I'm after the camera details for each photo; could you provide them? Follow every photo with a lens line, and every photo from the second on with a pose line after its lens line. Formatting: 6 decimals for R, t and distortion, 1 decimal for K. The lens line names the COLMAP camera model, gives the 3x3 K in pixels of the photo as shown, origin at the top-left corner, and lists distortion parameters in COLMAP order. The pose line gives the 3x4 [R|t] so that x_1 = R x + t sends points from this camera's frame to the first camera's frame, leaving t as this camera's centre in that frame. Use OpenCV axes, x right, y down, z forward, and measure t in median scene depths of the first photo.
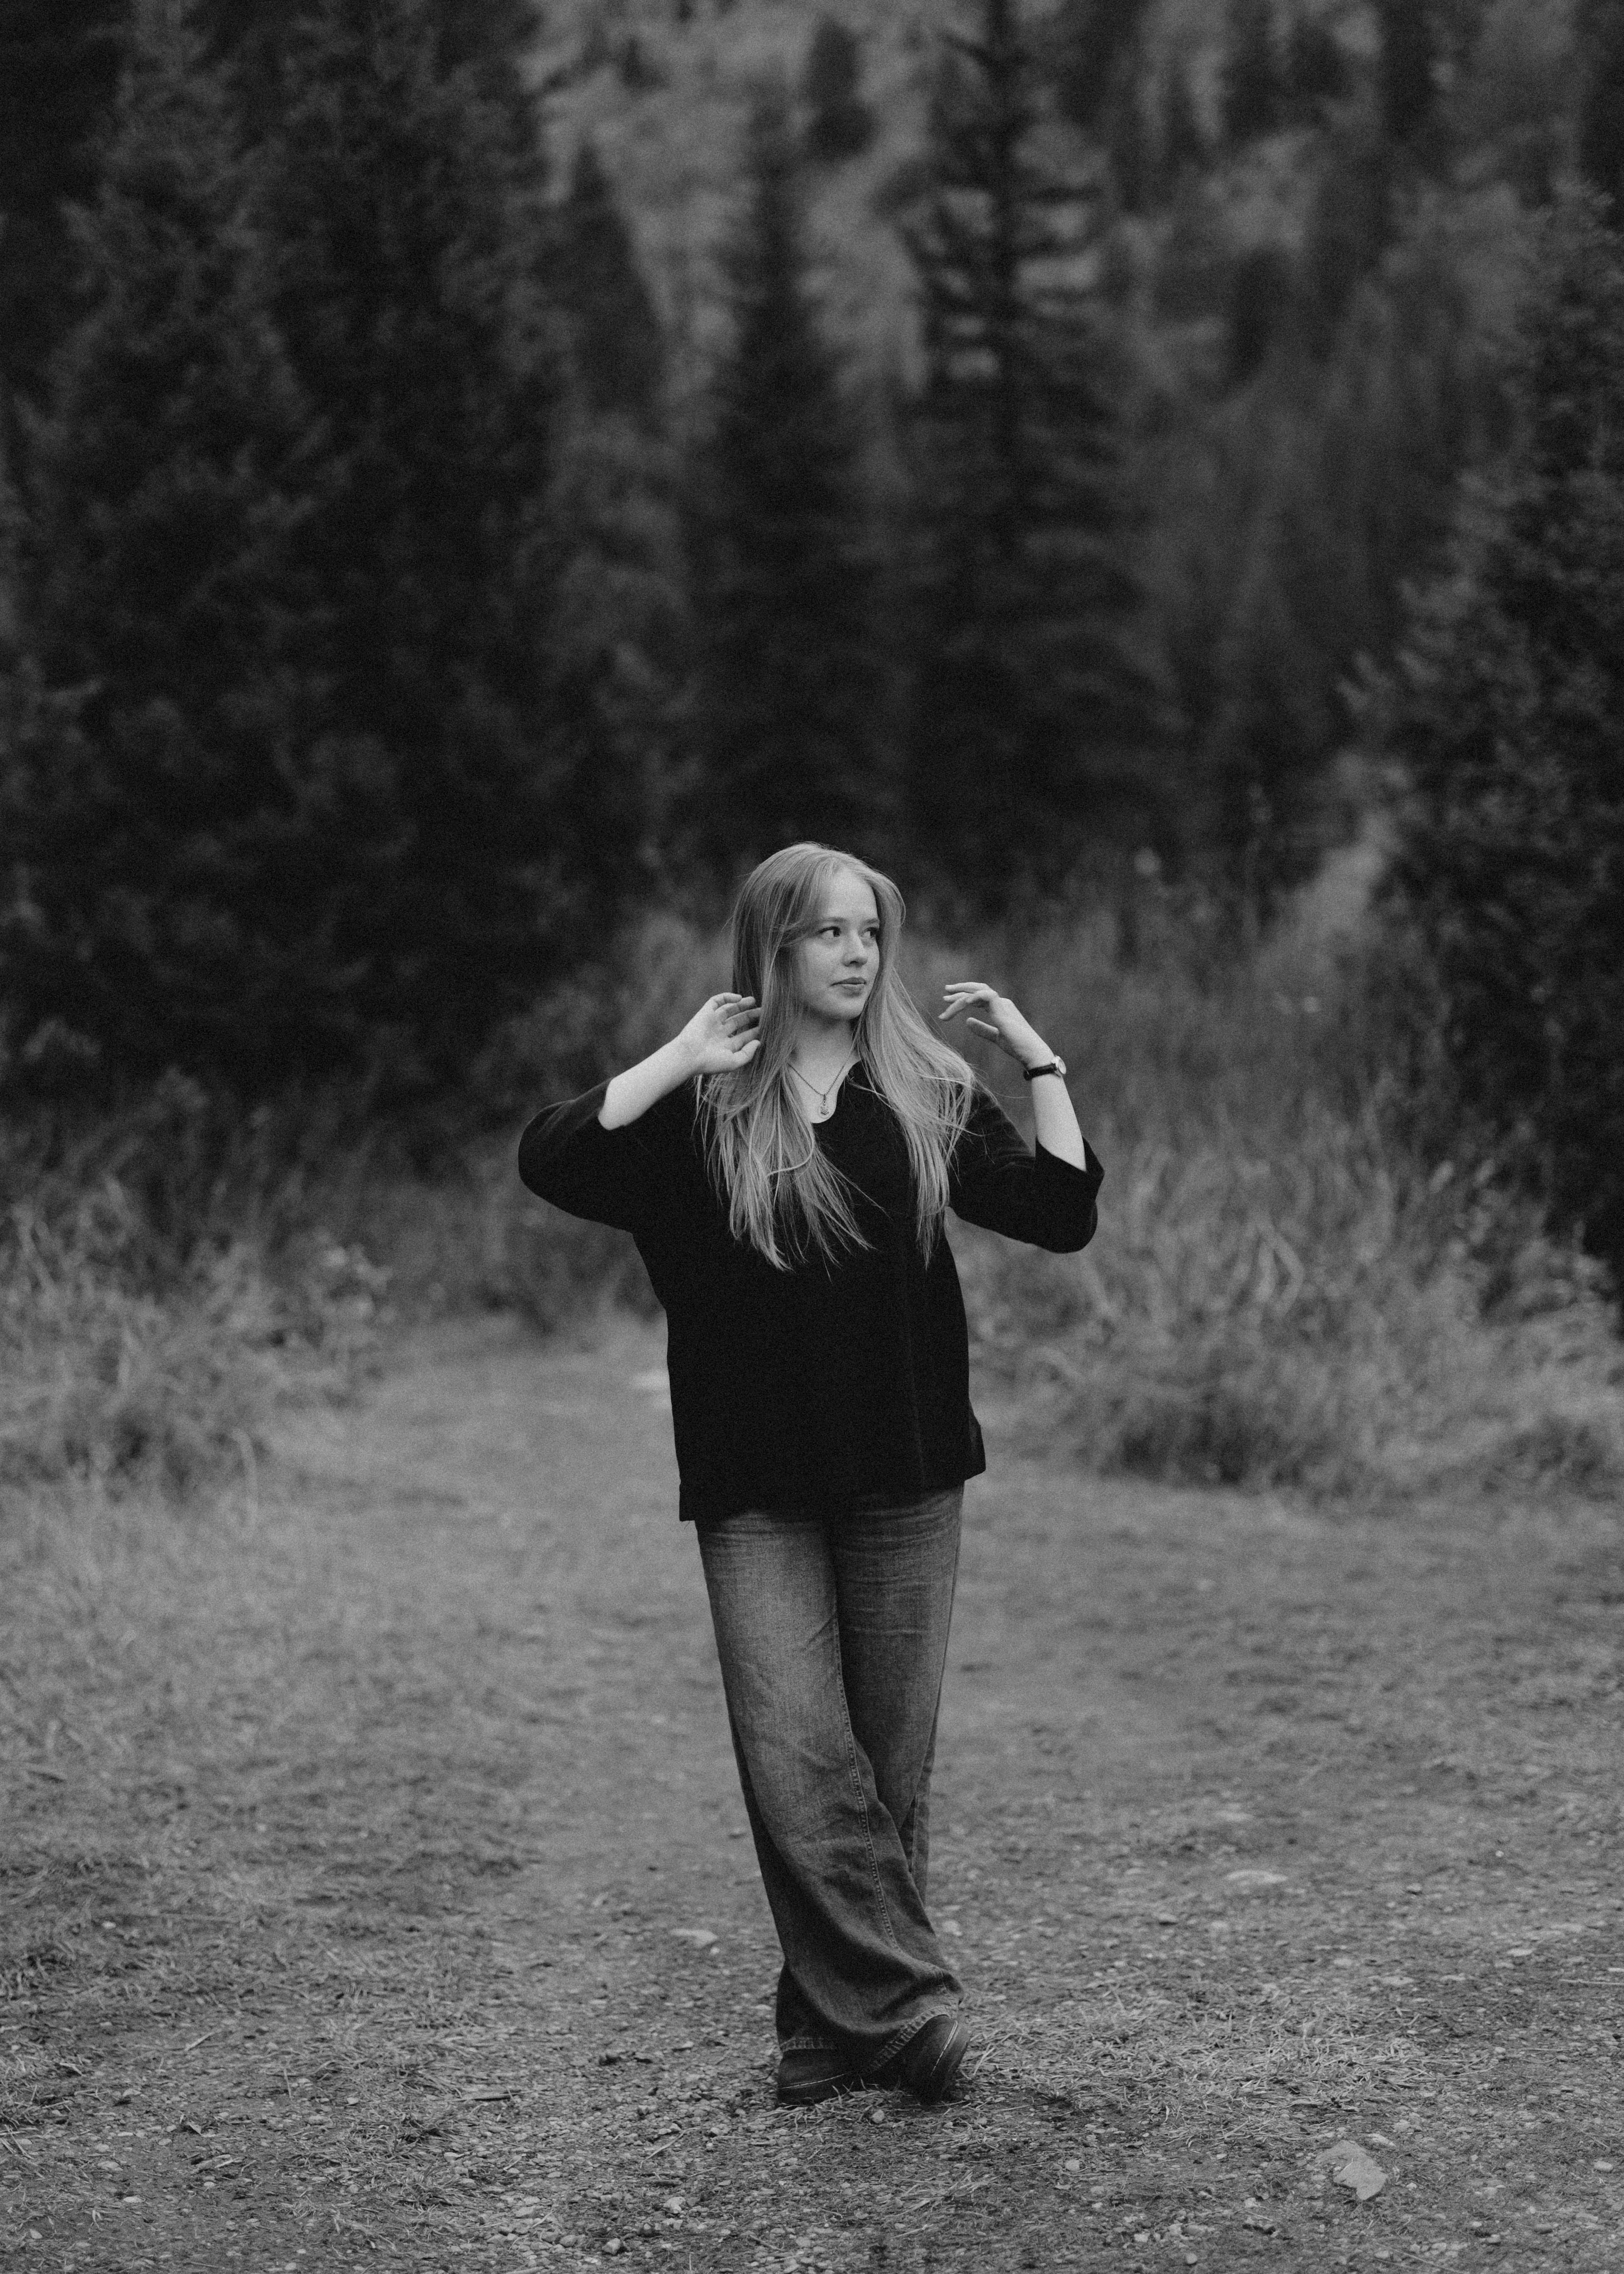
lens RADIAL K [[4338.9, 0, 809.1], [0, 4338.9, 1006.8], [0, 0, 1]] dist [0.040142, 0.289104]
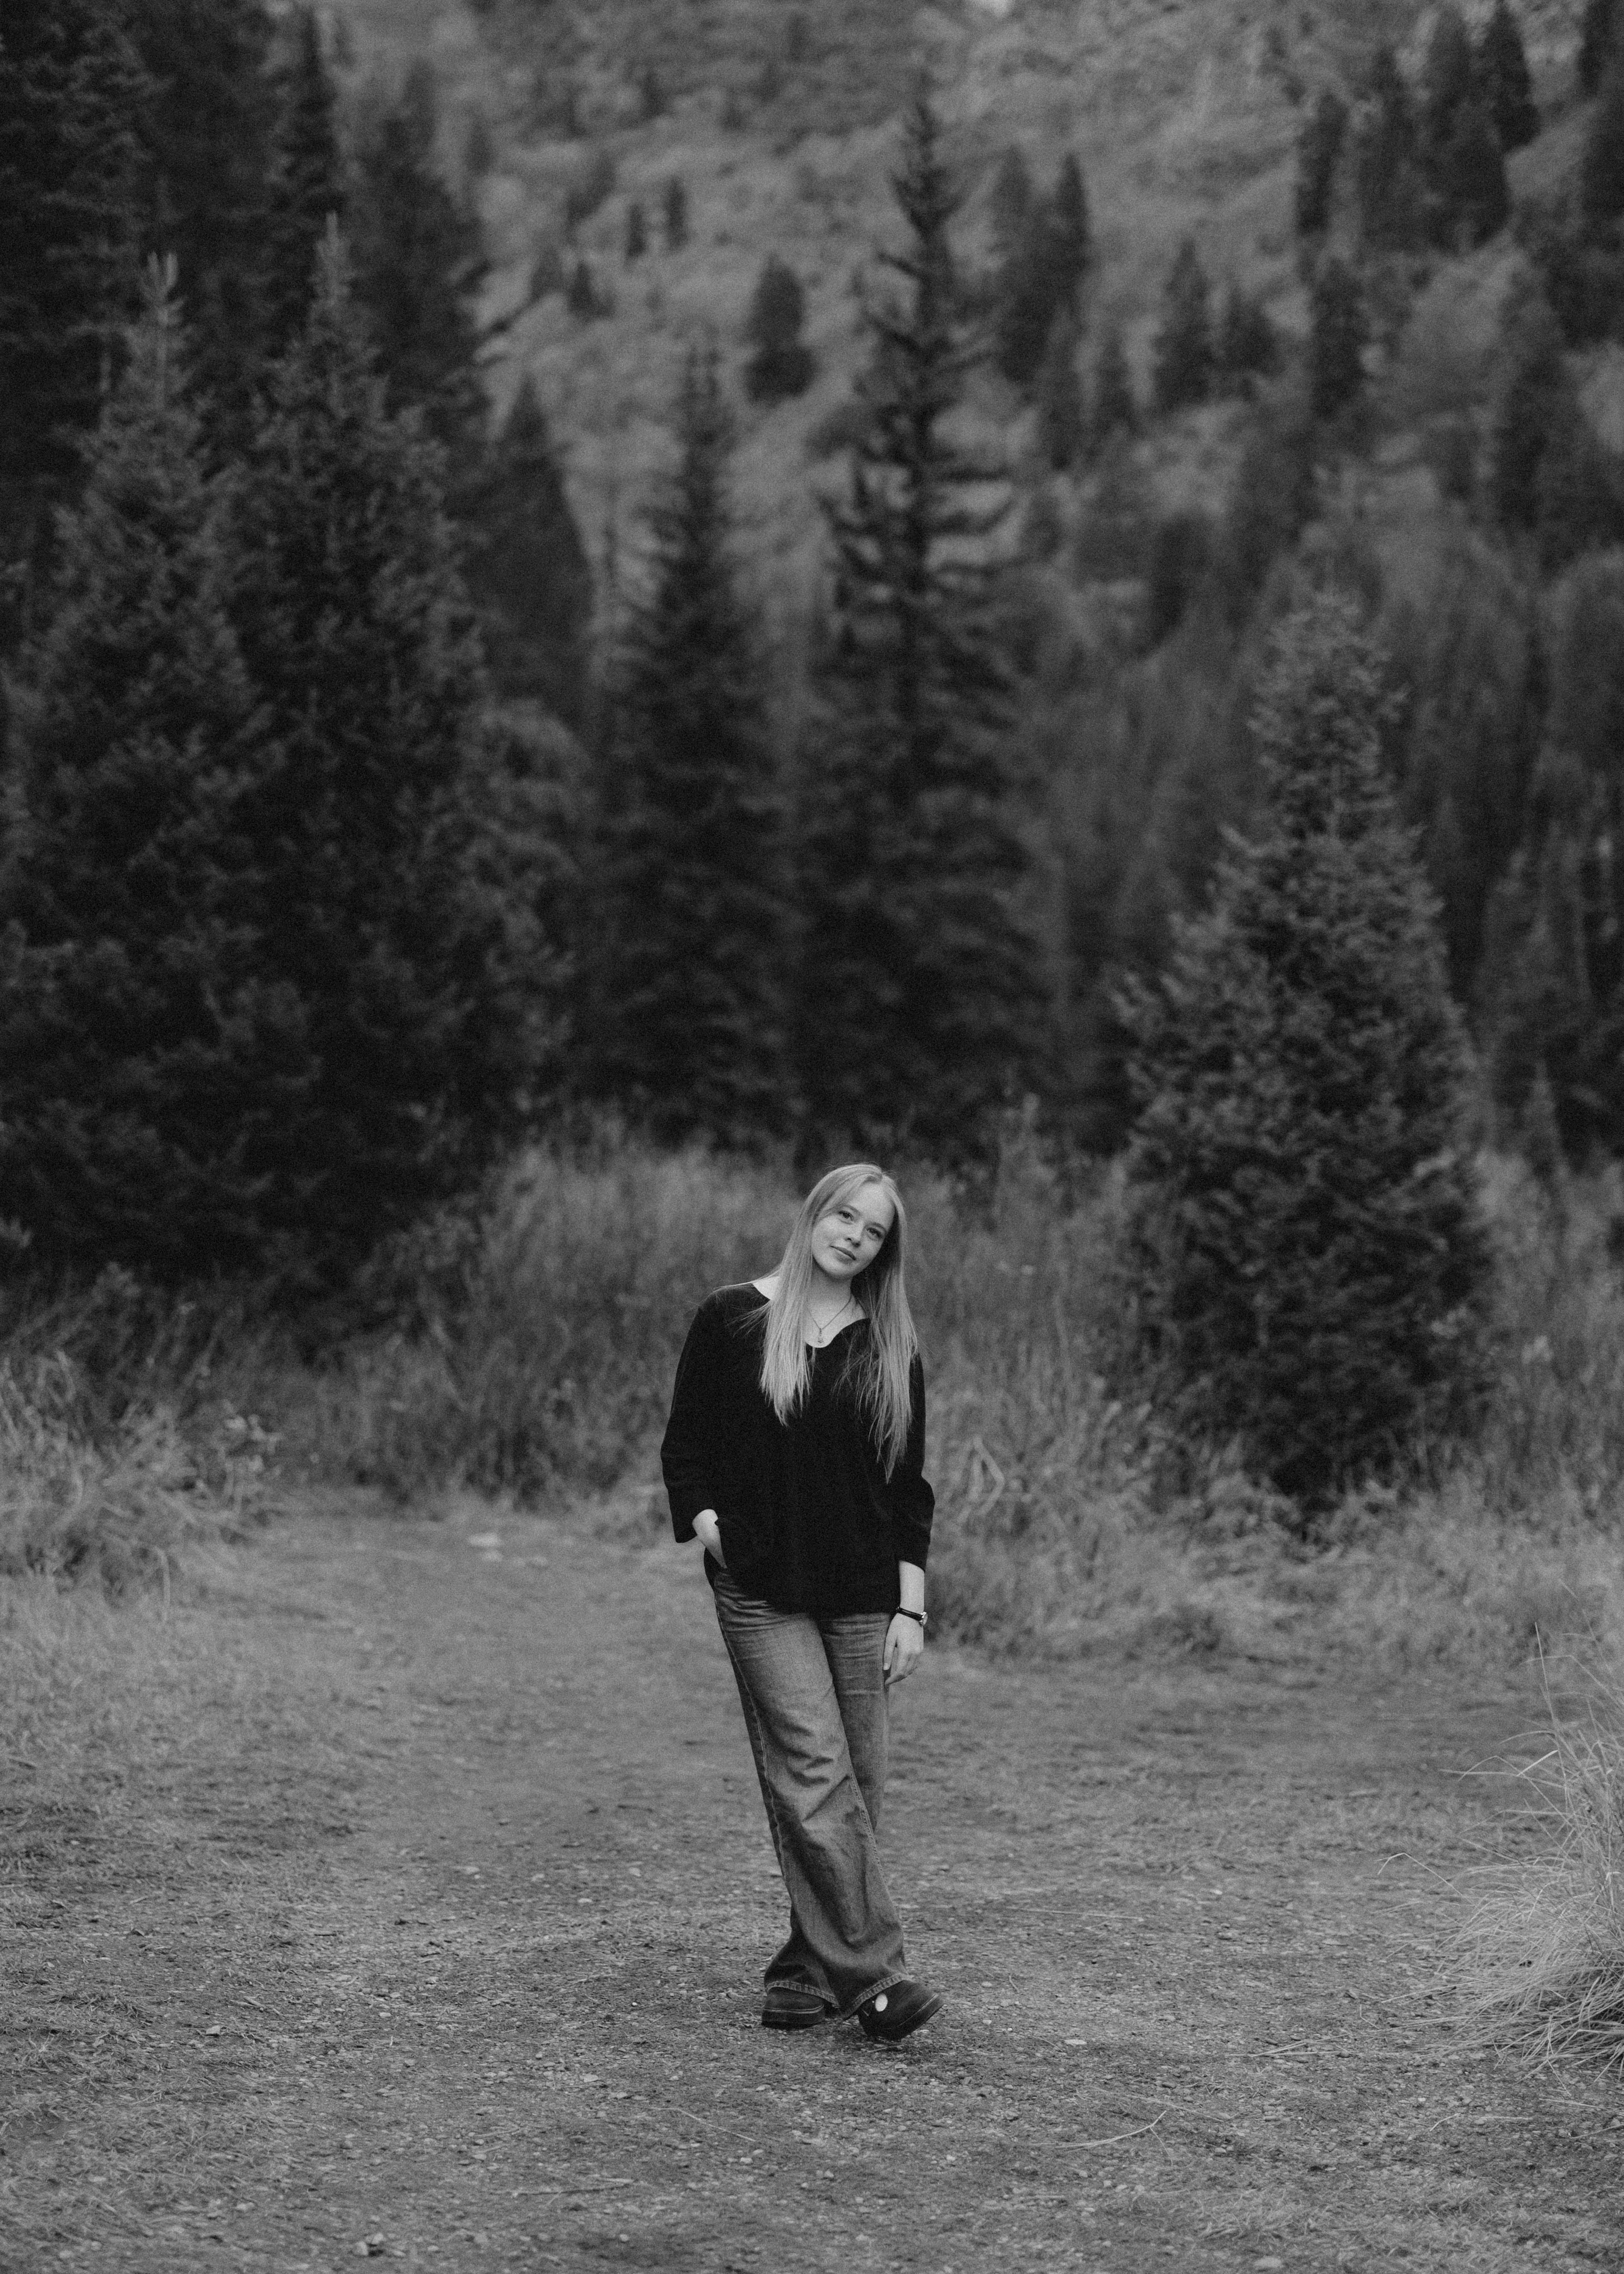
lens RADIAL K [[4338.9, 0, 809.1], [0, 4338.9, 1006.8], [0, 0, 1]] dist [0.040142, 0.289104]
pose [[0.997710, 0.063851, 0.022301, 0.011965], [-0.062608, 0.996652, -0.052581, -0.003880], [-0.025584, 0.051064, 0.998368, -0.156993]]
